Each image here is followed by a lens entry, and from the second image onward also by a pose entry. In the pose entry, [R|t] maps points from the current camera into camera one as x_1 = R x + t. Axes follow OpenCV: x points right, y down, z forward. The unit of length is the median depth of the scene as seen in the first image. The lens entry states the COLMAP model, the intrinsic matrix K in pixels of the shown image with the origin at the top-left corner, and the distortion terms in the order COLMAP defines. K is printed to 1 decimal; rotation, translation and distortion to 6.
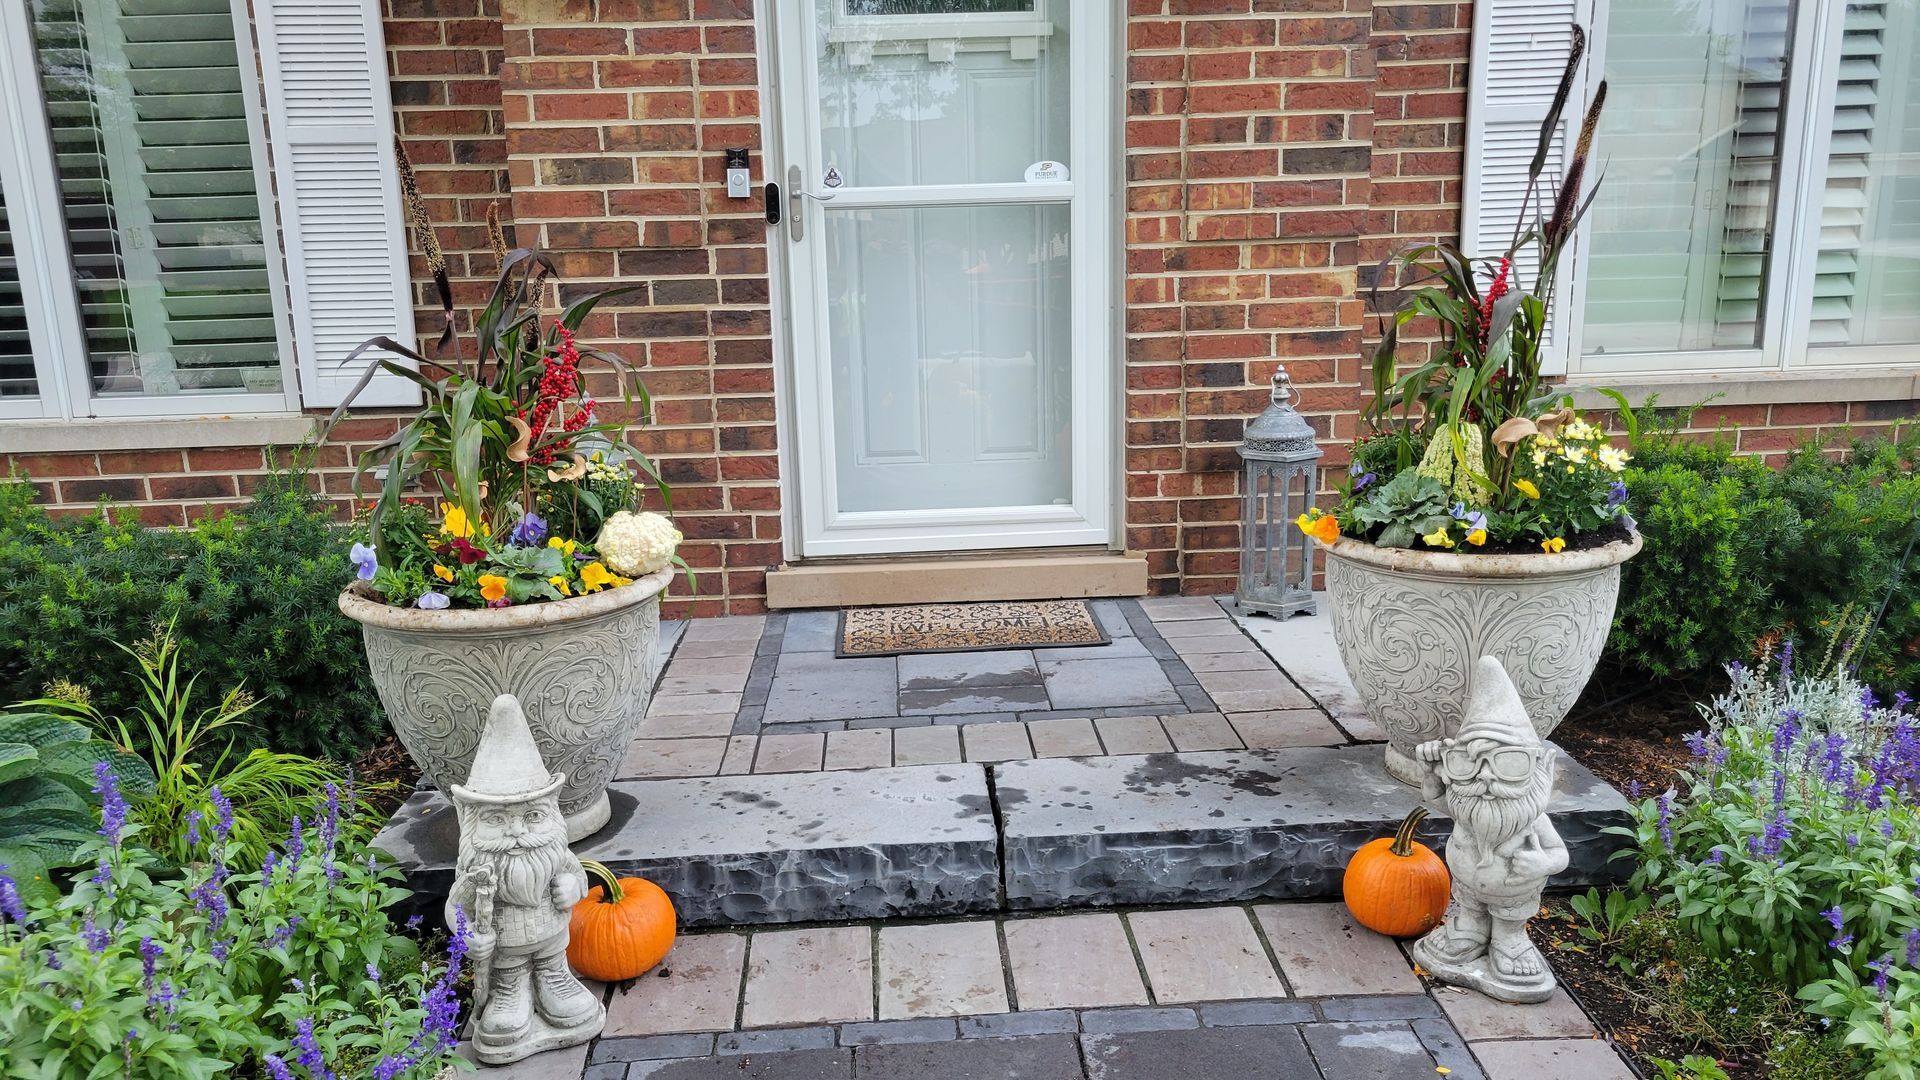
lens RADIAL K [[1429.3, 0, 951.1], [0, 1429.3, 547.2], [0, 0, 1]] dist [0.039550, -0.018927]
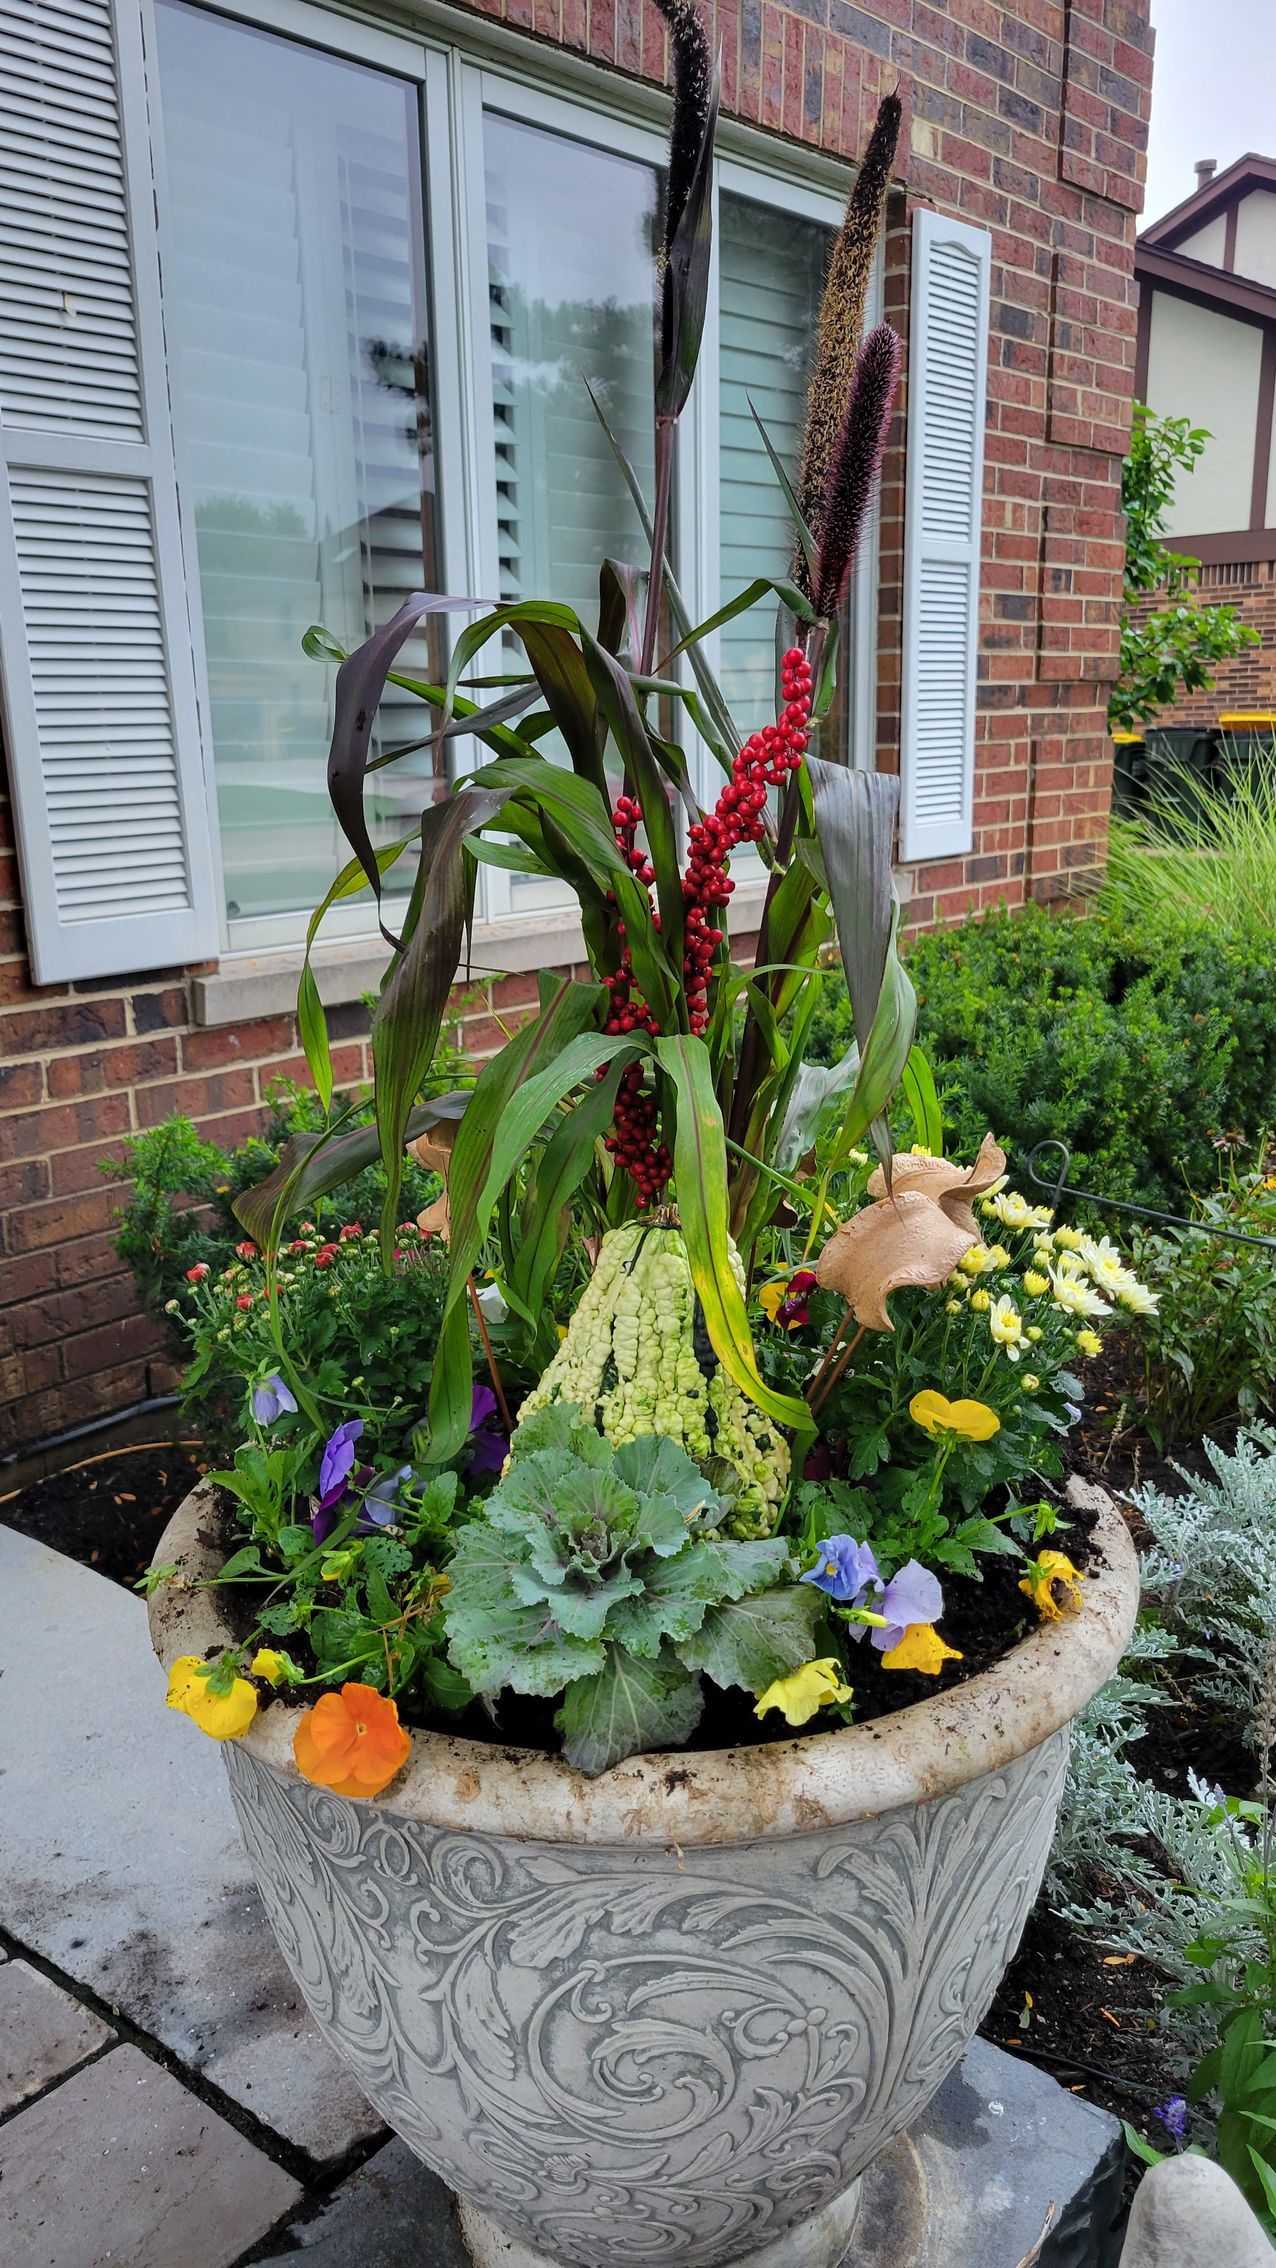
lens RADIAL K [[1688.3, 0, 626.6], [0, 1688.3, 1133.0], [0, 0, 1]] dist [0.039550, -0.018927]
pose [[0.679783, -0.162210, 0.715250, 0.069465], [0.158328, 0.984696, 0.072840, -0.089388], [-0.716120, 0.063728, 0.695062, 0.516829]]
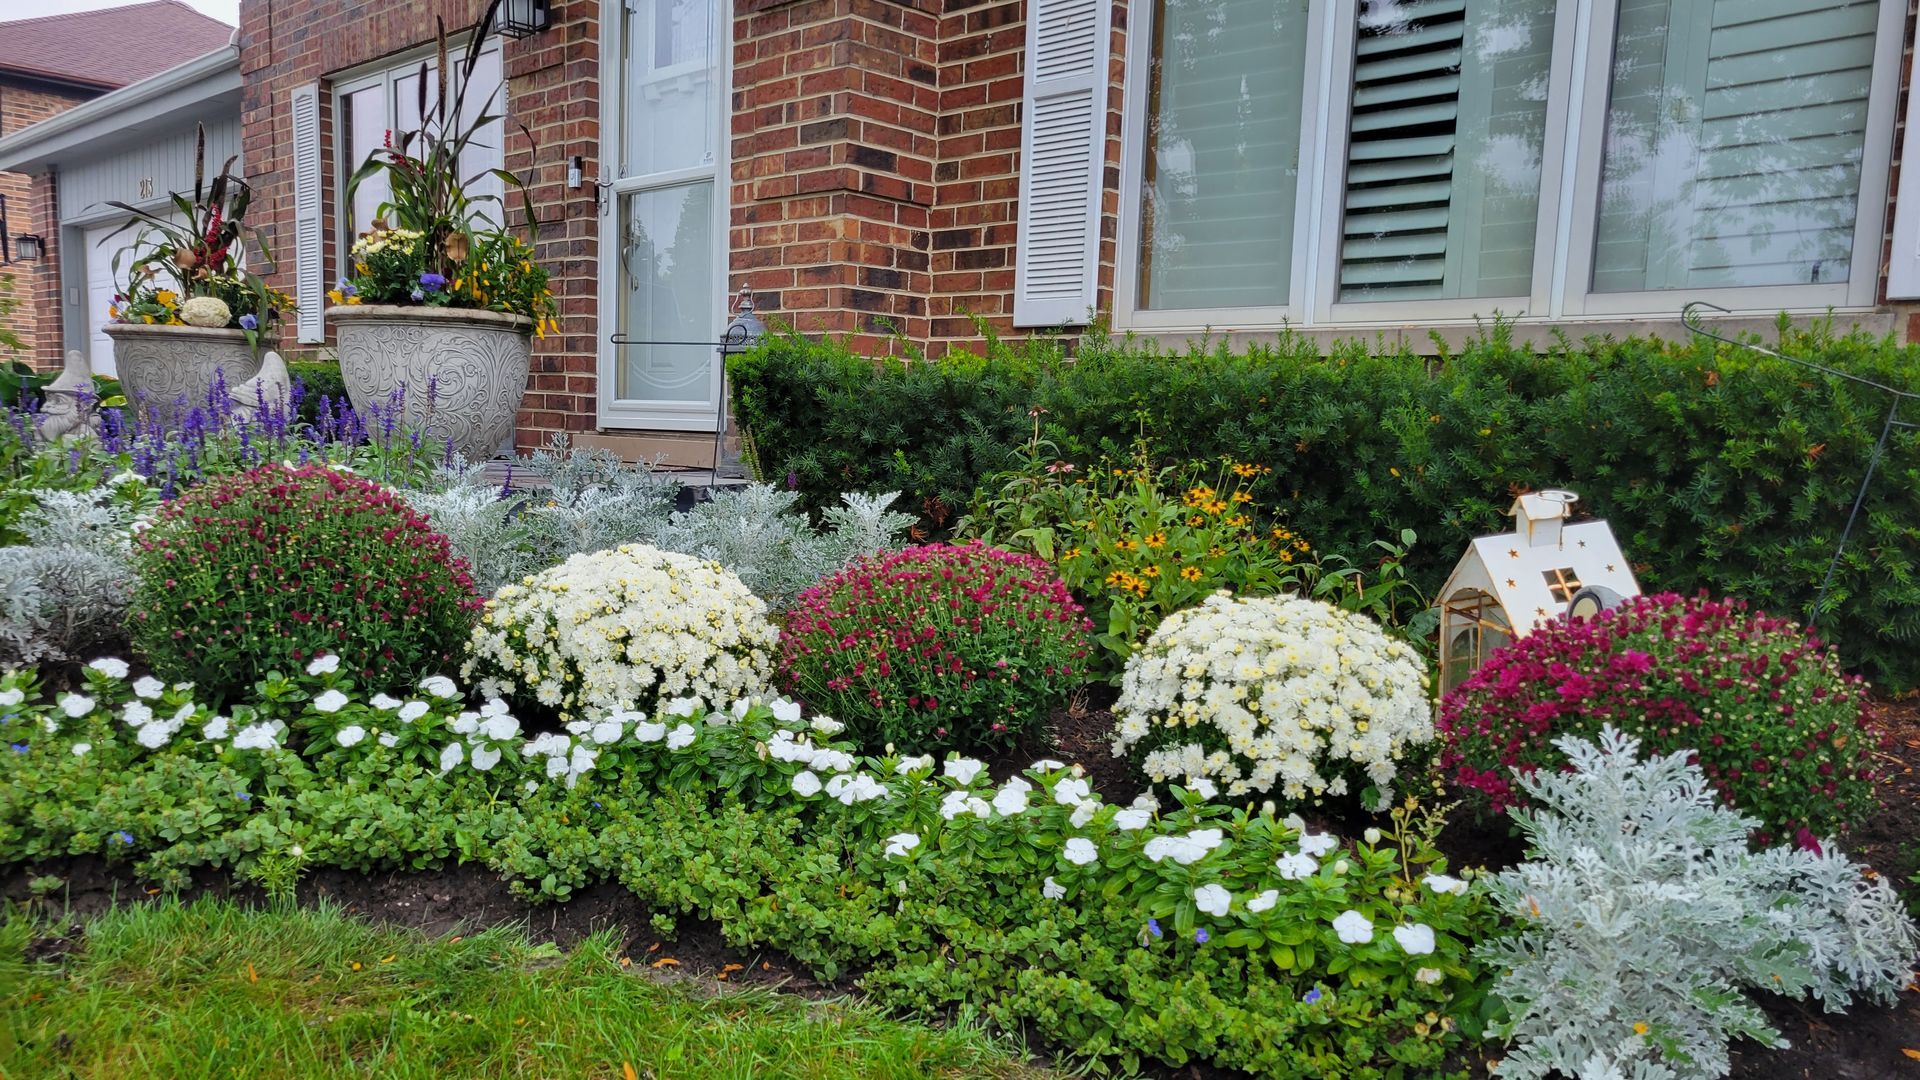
lens RADIAL K [[1429.3, 0, 954.4], [0, 1429.3, 552.6], [0, 0, 1]] dist [0.039550, -0.018927]
pose [[0.687811, 0.114254, -0.716842, 1.302366], [-0.206456, 0.977542, -0.042289, 0.126837], [0.695911, 0.177083, 0.695952, 0.260525]]
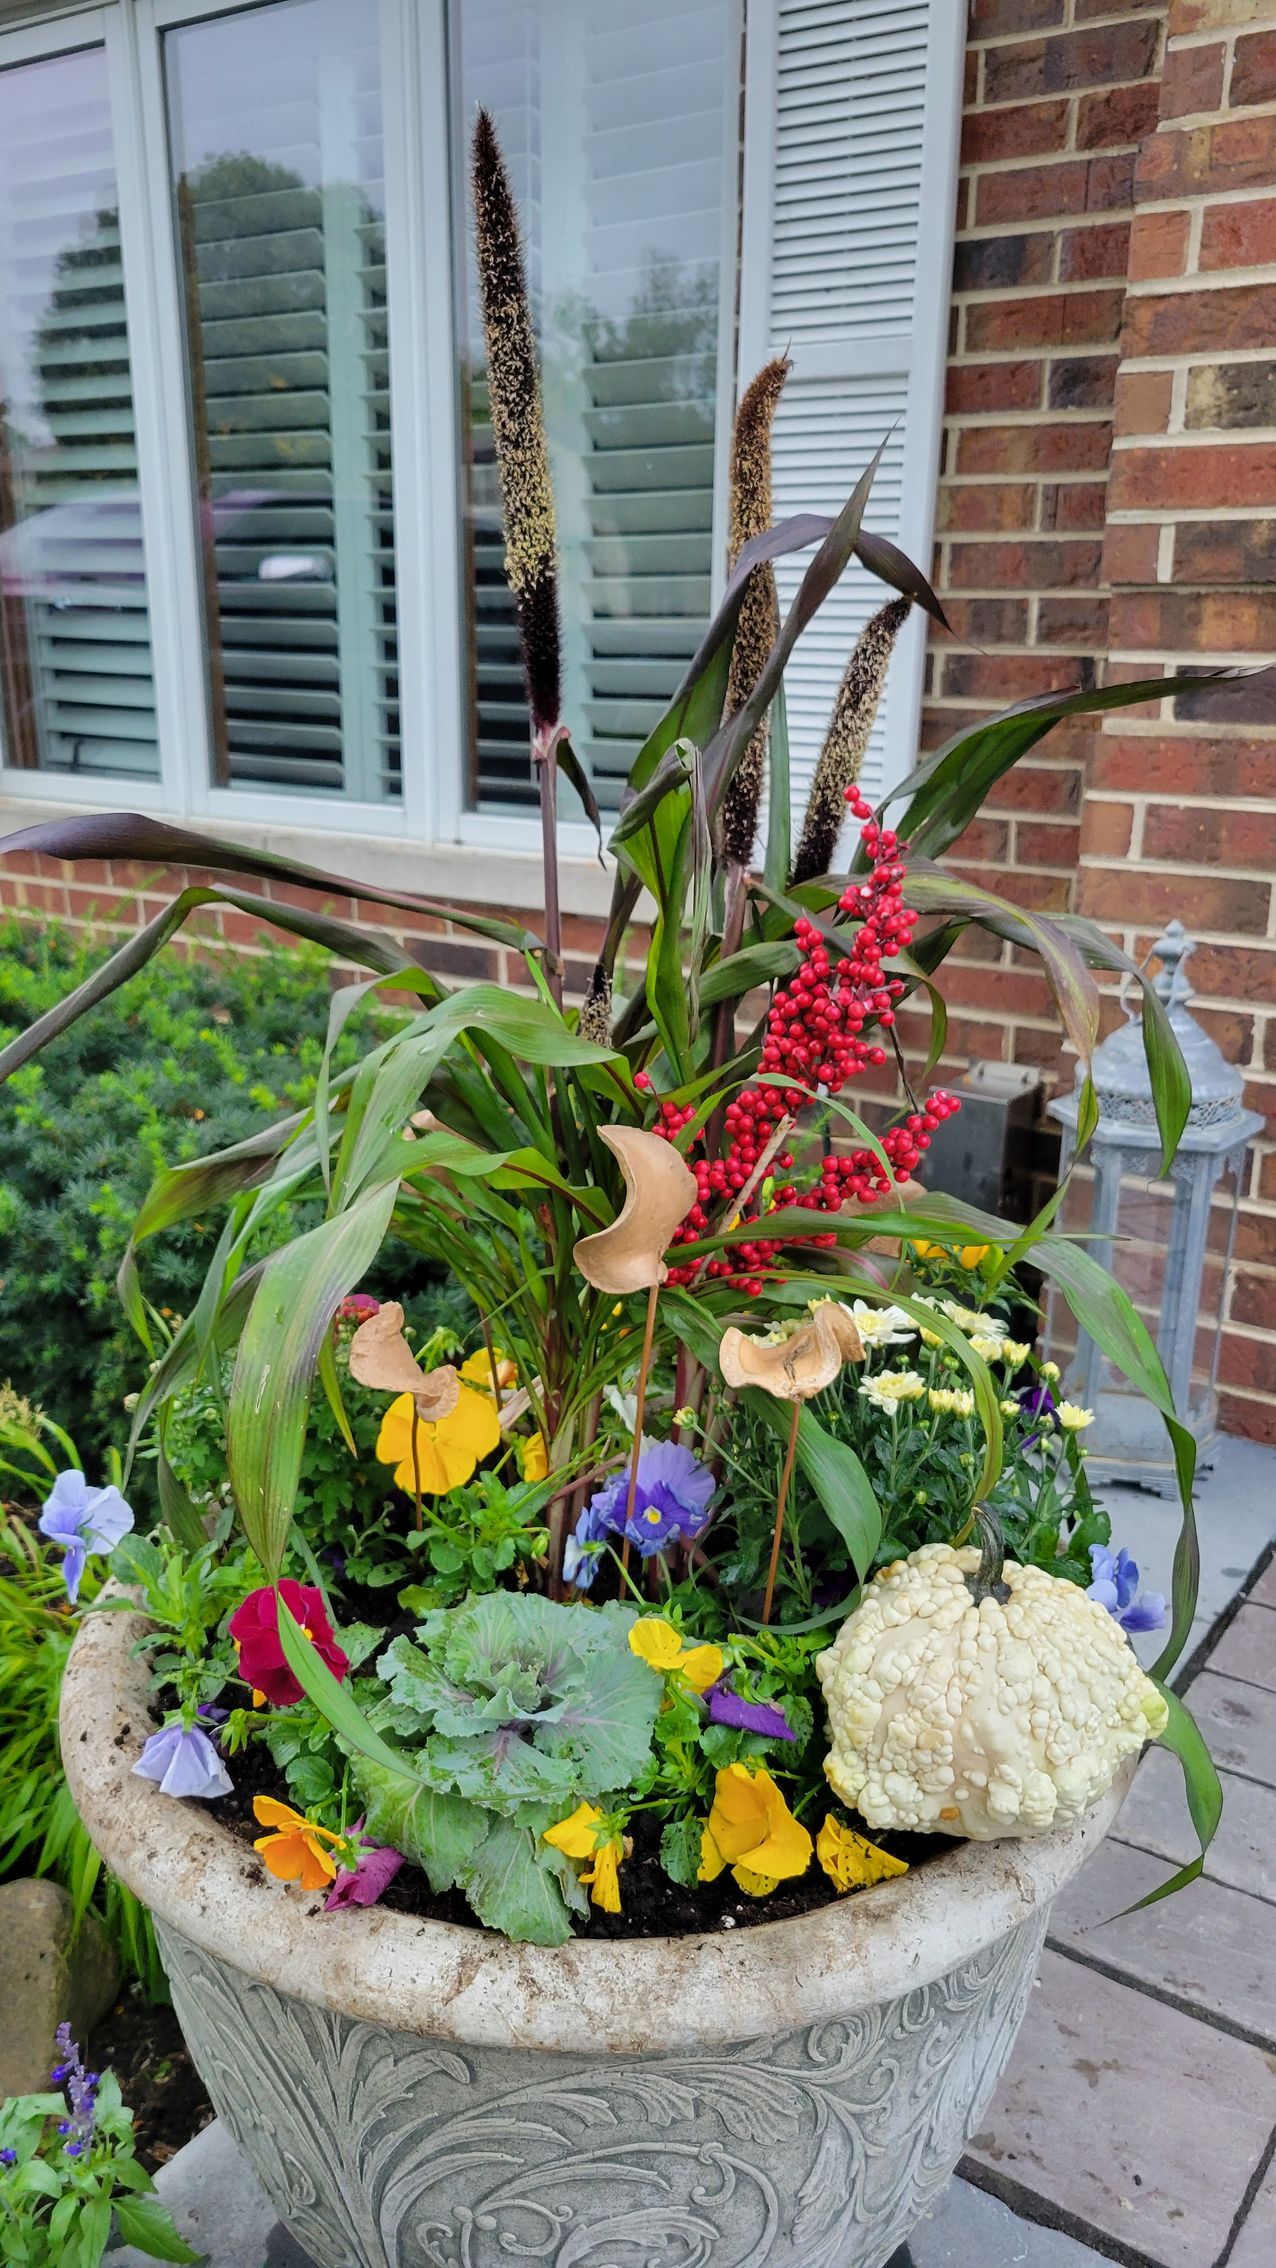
lens RADIAL K [[1688.3, 0, 627.3], [0, 1688.3, 1113.6], [0, 0, 1]] dist [0.039550, -0.018927]
pose [[0.787736, 0.205490, -0.580729, -0.076119], [-0.161091, 0.978633, 0.127773, -0.088797], [0.594577, -0.007101, 0.804007, 0.481761]]
